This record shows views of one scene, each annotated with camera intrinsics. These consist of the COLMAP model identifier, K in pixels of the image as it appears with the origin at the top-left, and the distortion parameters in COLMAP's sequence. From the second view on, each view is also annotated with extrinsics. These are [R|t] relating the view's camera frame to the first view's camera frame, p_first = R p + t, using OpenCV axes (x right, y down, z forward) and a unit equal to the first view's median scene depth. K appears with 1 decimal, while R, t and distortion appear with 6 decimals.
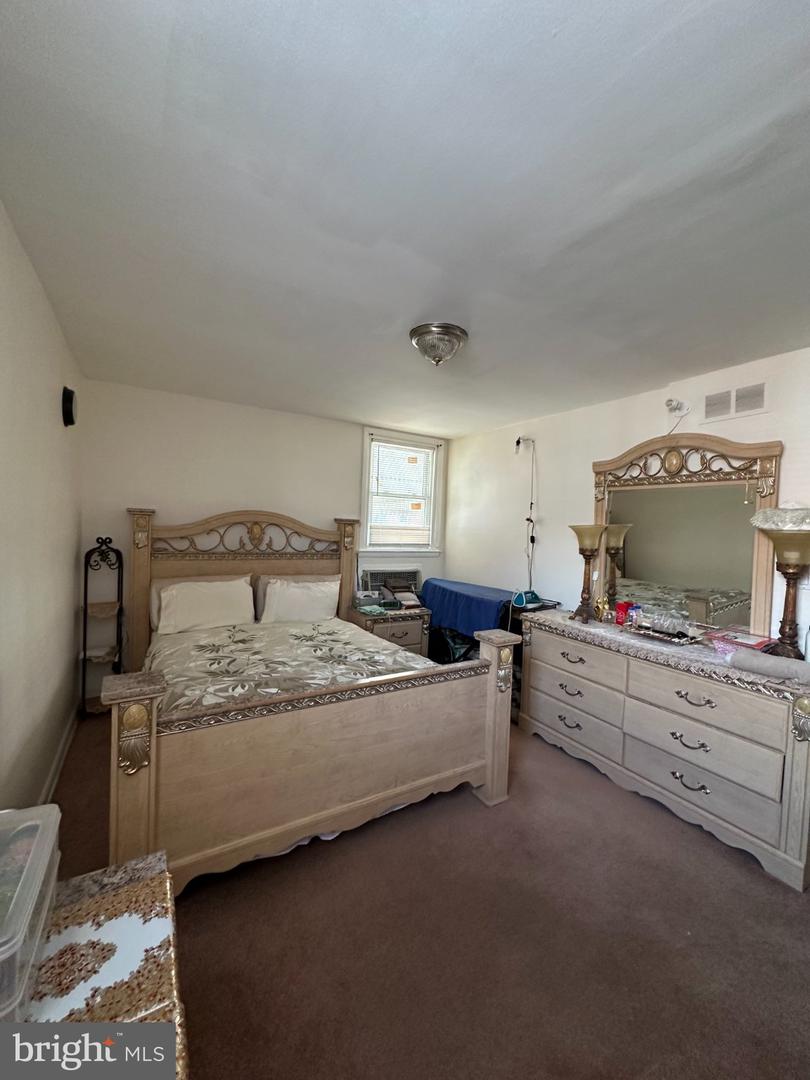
lens RADIAL K [[430.3, 0, 405.0], [0, 430.3, 540.0], [0, 0, 1]] dist [-0.001991, 0.000328]
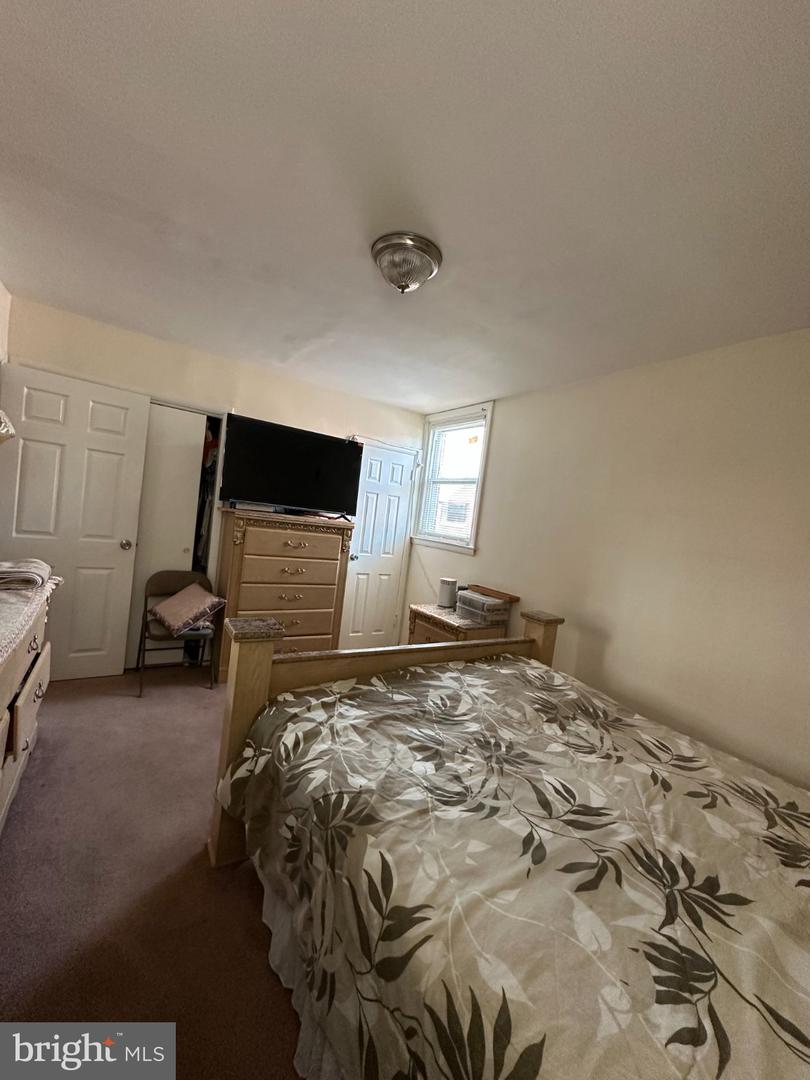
lens RADIAL K [[430.3, 0, 405.0], [0, 430.3, 540.0], [0, 0, 1]] dist [-0.001991, 0.000328]
pose [[-0.986246, -0.159974, -0.041562, 0.021729], [-0.162957, 0.983166, 0.082643, -0.012400], [0.027641, 0.088280, -0.995712, 1.454017]]
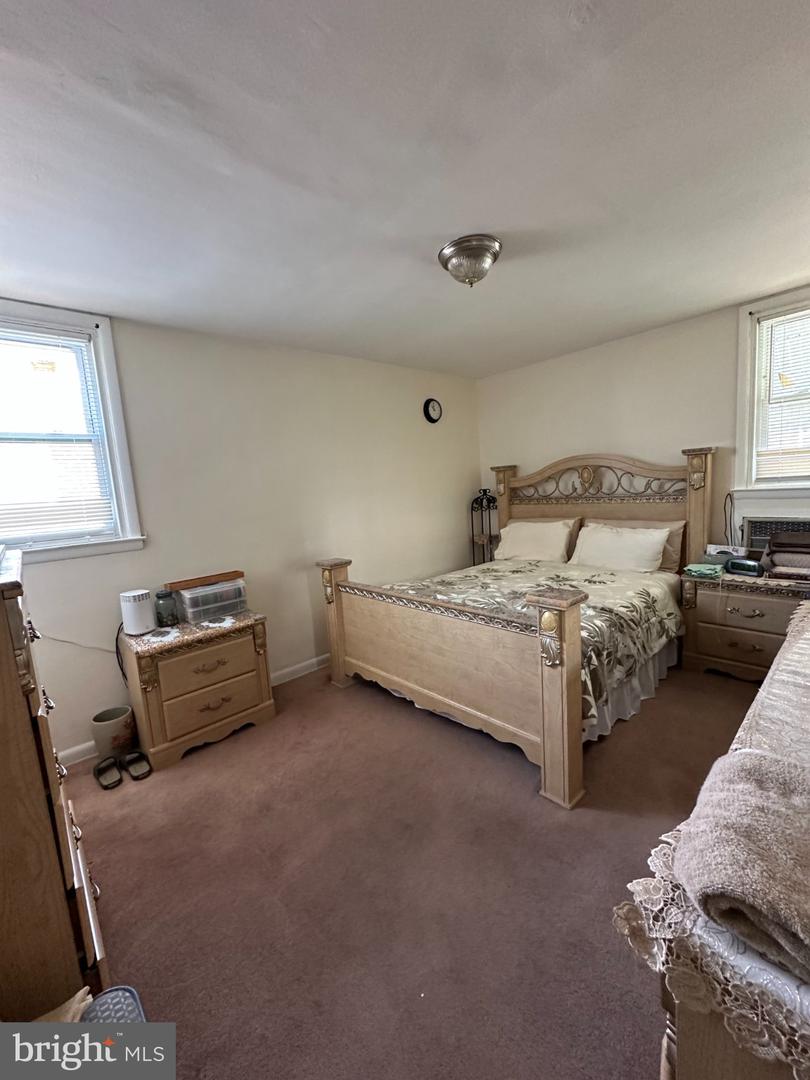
lens RADIAL K [[430.3, 0, 405.0], [0, 430.3, 540.0], [0, 0, 1]] dist [-0.001991, 0.000328]
pose [[0.195466, 0.069780, -0.978225, 0.776728], [0.043854, 0.995846, 0.079800, 0.043089], [0.979729, -0.058498, 0.191594, 0.511956]]
